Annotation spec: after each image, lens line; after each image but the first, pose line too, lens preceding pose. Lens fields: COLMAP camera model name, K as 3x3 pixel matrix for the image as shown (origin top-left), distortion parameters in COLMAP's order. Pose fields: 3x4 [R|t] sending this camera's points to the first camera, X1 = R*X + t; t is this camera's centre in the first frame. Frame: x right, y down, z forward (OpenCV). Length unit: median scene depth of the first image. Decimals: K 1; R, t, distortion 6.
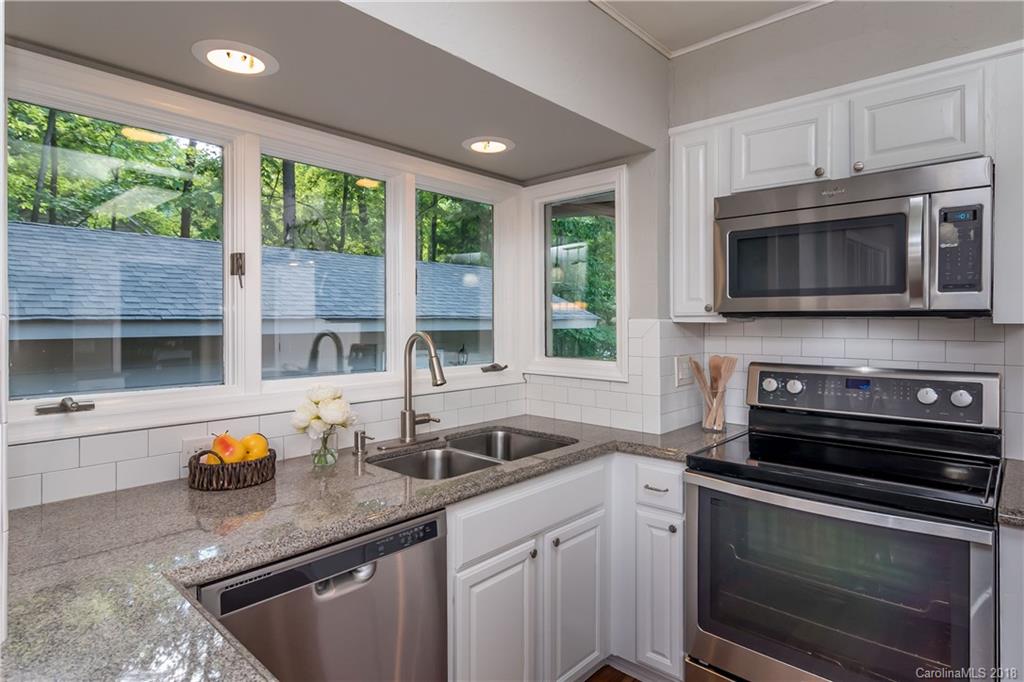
lens RADIAL K [[554.5, 0, 510.7], [0, 554.5, 328.3], [0, 0, 1]] dist [-0.001364, 0.000834]
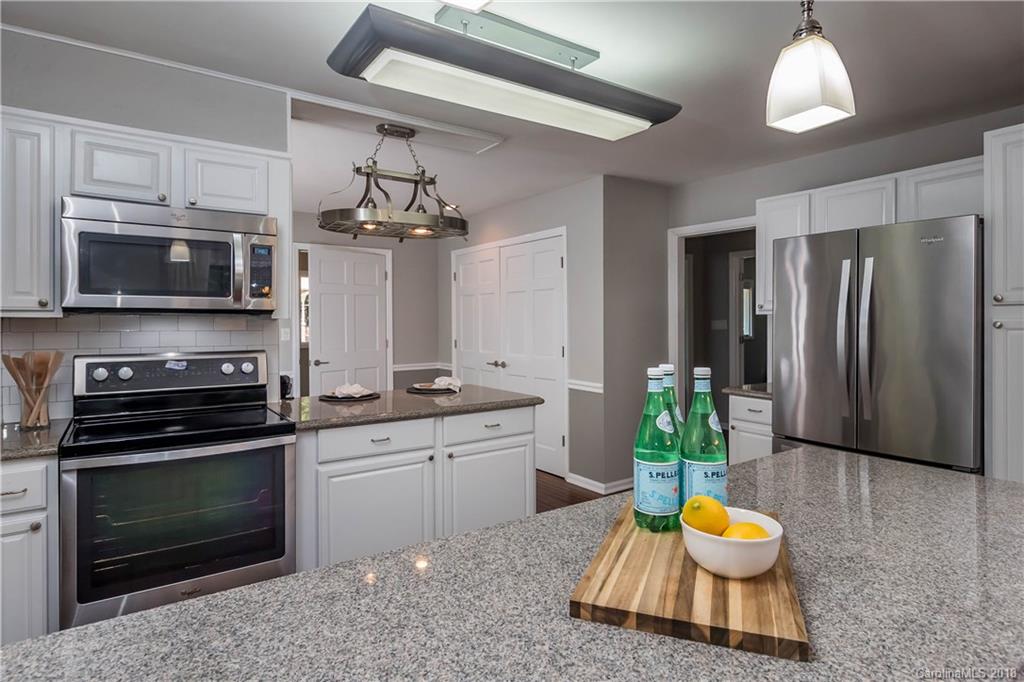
lens RADIAL K [[554.5, 0, 511.7], [0, 554.5, 324.9], [0, 0, 1]] dist [-0.001364, 0.000834]
pose [[0.213966, -0.004185, 0.976832, -0.488365], [0.013500, 0.999908, 0.001326, 0.014848], [-0.976748, 0.012904, 0.214002, -0.038226]]
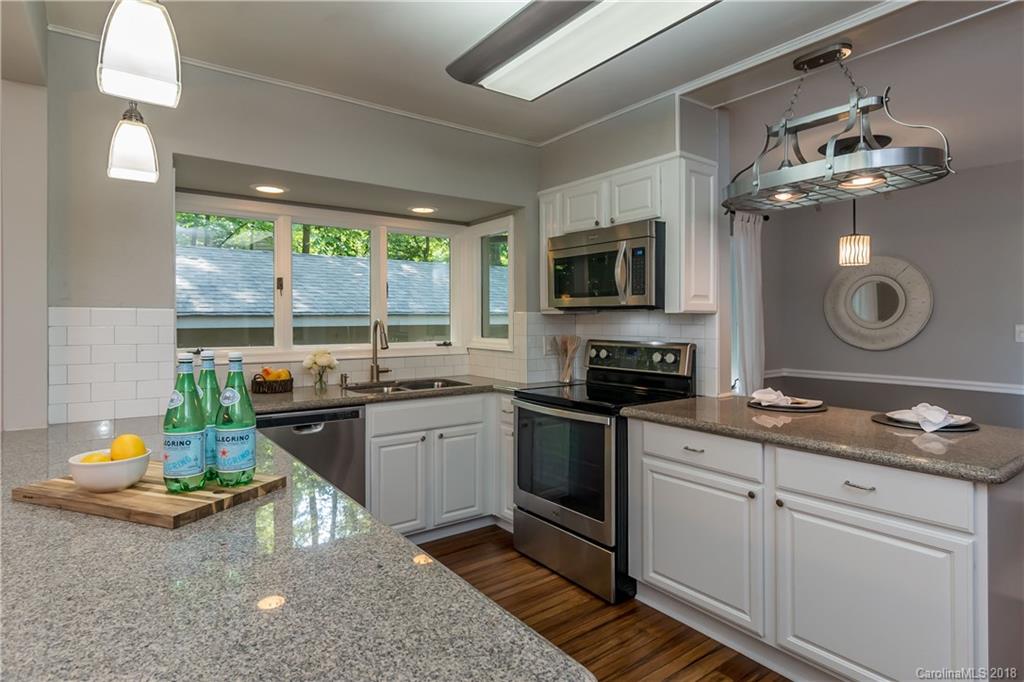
lens RADIAL K [[554.5, 0, 511.5], [0, 554.5, 330.6], [0, 0, 1]] dist [-0.001364, 0.000834]
pose [[0.981758, 0.003059, -0.190112, 0.614112], [-0.001668, 0.999971, 0.007479, 0.028869], [0.190130, -0.007026, 0.981734, -0.681379]]
